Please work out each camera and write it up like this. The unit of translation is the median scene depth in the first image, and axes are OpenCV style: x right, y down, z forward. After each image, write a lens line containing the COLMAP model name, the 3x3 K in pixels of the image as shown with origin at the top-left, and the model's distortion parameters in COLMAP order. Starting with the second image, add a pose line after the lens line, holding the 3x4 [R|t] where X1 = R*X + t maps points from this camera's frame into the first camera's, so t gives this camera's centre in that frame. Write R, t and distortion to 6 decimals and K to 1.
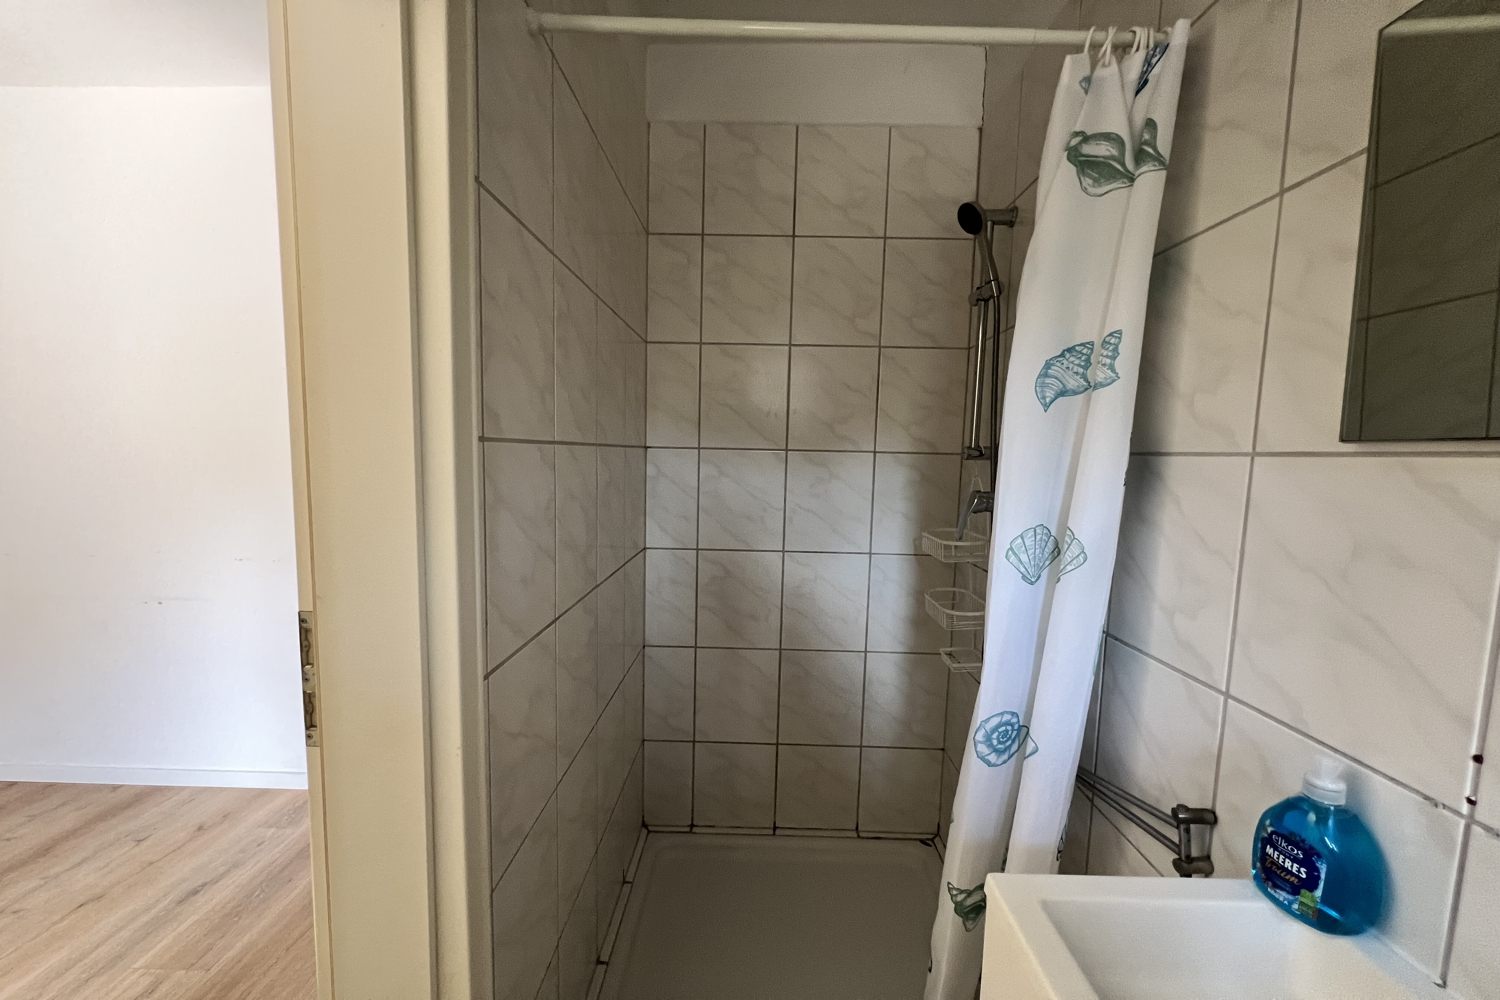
lens RADIAL K [[598.9, 0, 749.5], [0, 598.9, 510.5], [0, 0, 1]] dist [-0.002591, -0.000323]
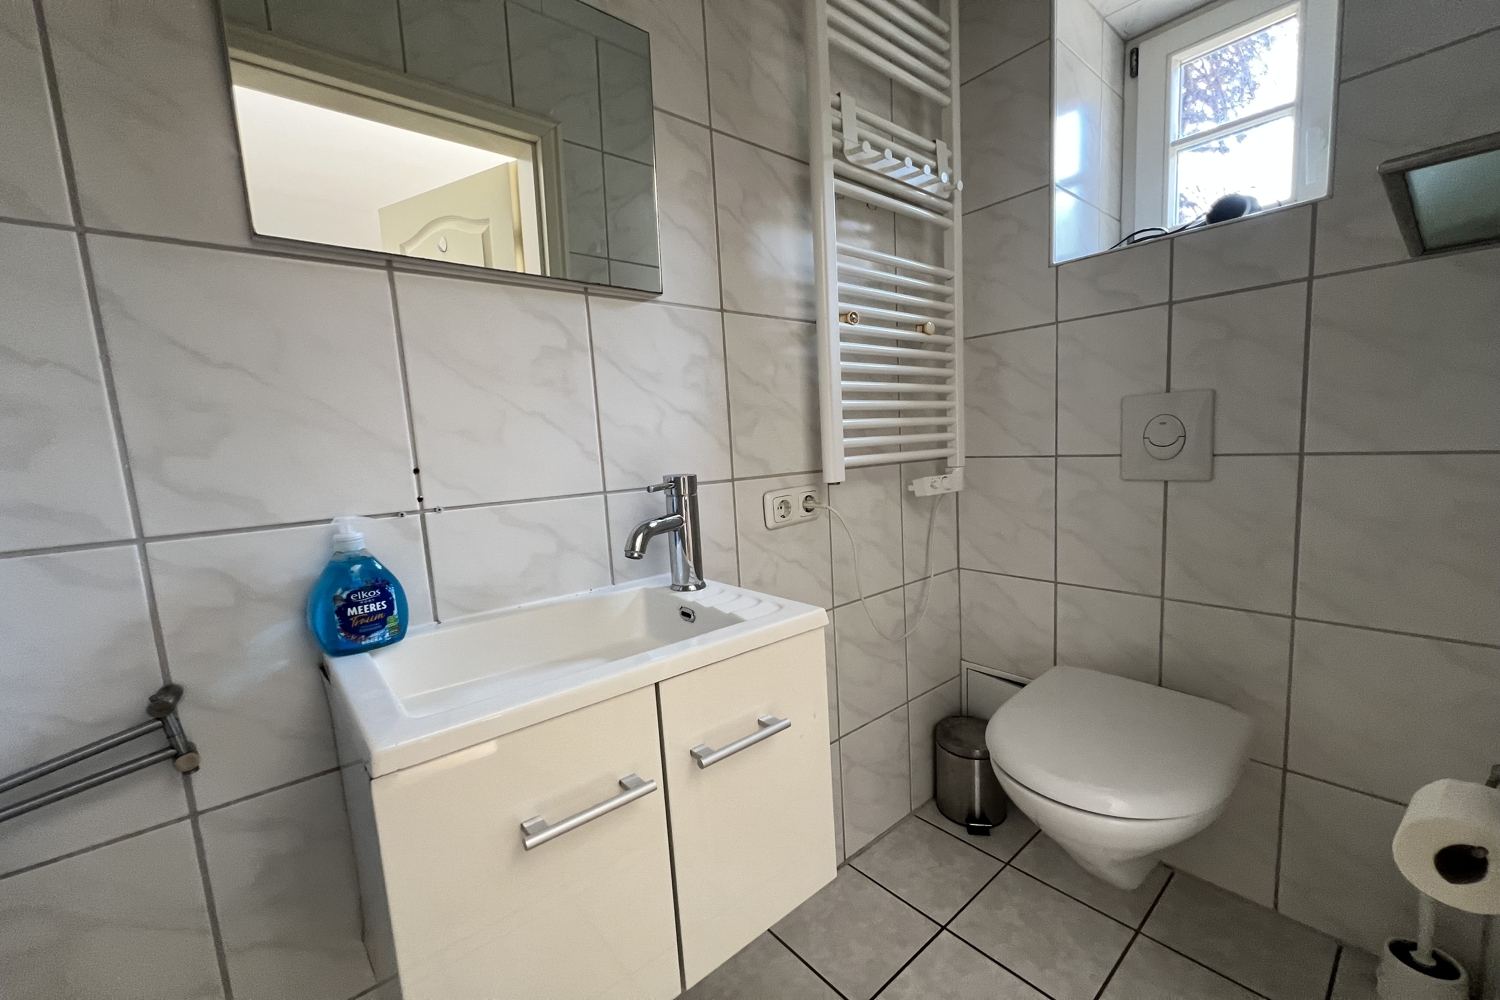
lens RADIAL K [[598.9, 0, 749.5], [0, 598.9, 510.5], [0, 0, 1]] dist [-0.002591, -0.000323]
pose [[-0.654878, -0.086129, 0.750811, -0.444973], [0.102458, 0.974193, 0.201121, 0.250744], [-0.748757, 0.208637, -0.629153, 1.156051]]
